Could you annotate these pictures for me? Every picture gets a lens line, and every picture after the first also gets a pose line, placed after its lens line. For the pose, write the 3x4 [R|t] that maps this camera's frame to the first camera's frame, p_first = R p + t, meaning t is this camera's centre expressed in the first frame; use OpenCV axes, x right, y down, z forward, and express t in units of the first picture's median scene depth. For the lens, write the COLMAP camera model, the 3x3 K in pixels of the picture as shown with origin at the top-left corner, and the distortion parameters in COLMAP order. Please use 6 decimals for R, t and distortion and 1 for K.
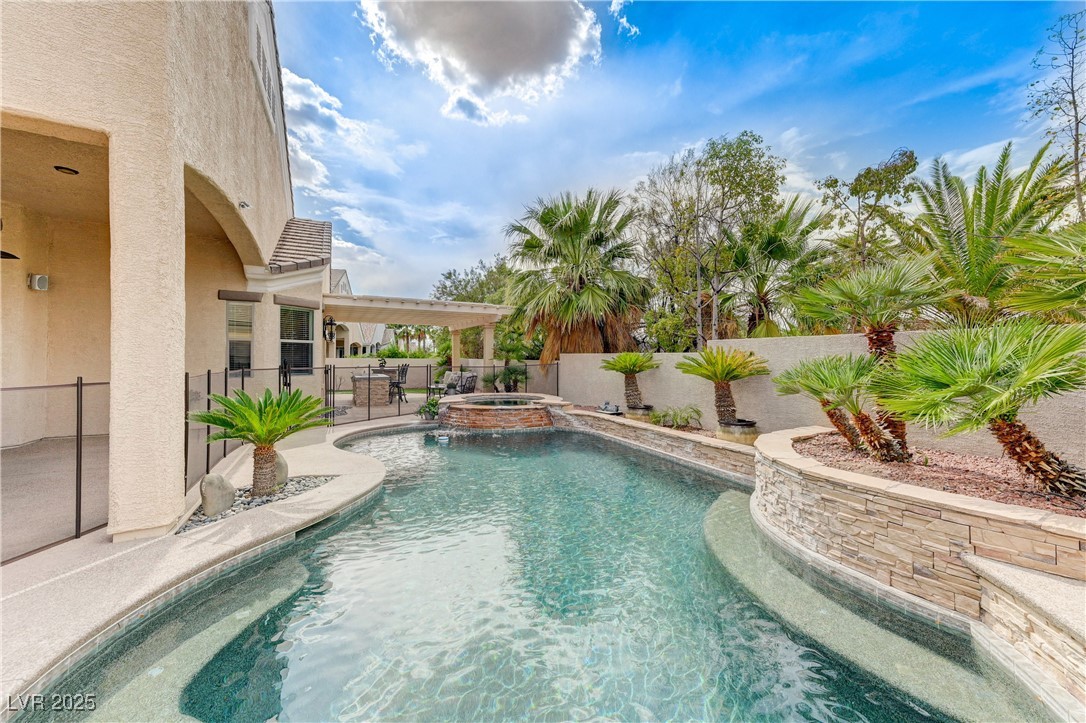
lens RADIAL K [[423.5, 0, 545.8], [0, 423.5, 352.3], [0, 0, 1]] dist [0.022235, 0.001387]
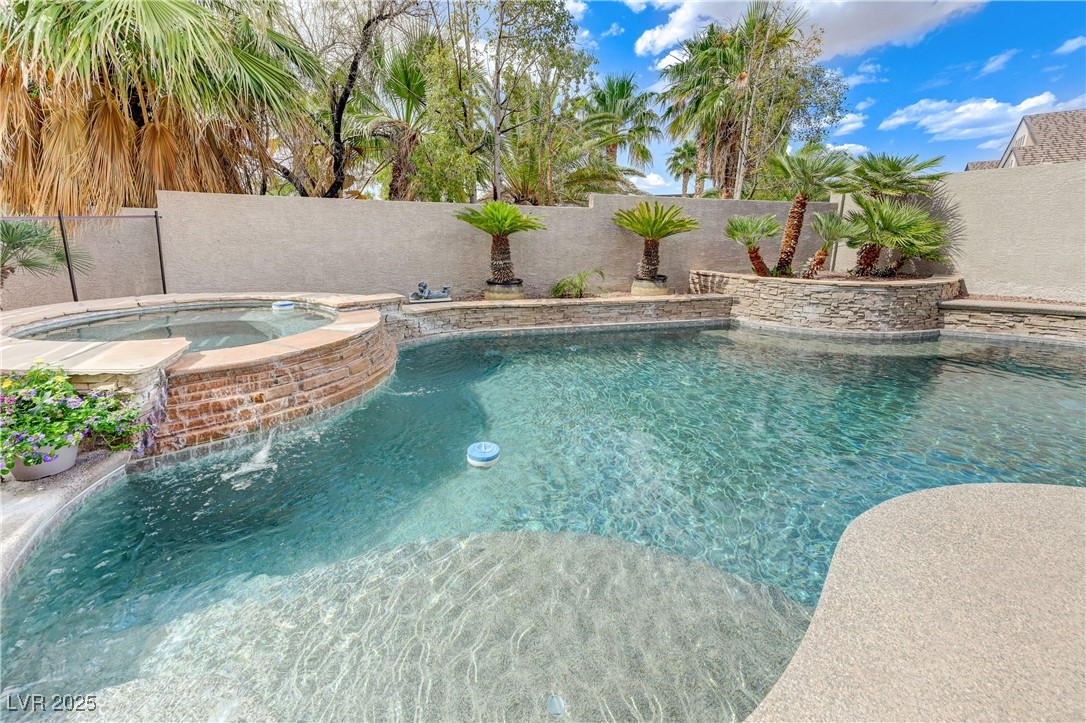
lens RADIAL K [[423.5, 0, 527.9], [0, 423.5, 327.7], [0, 0, 1]] dist [0.022235, 0.001387]
pose [[0.151232, -0.214371, 0.964974, -0.643297], [-0.025886, 0.975008, 0.220657, 0.059548], [-0.988159, -0.058350, 0.141903, 1.137638]]
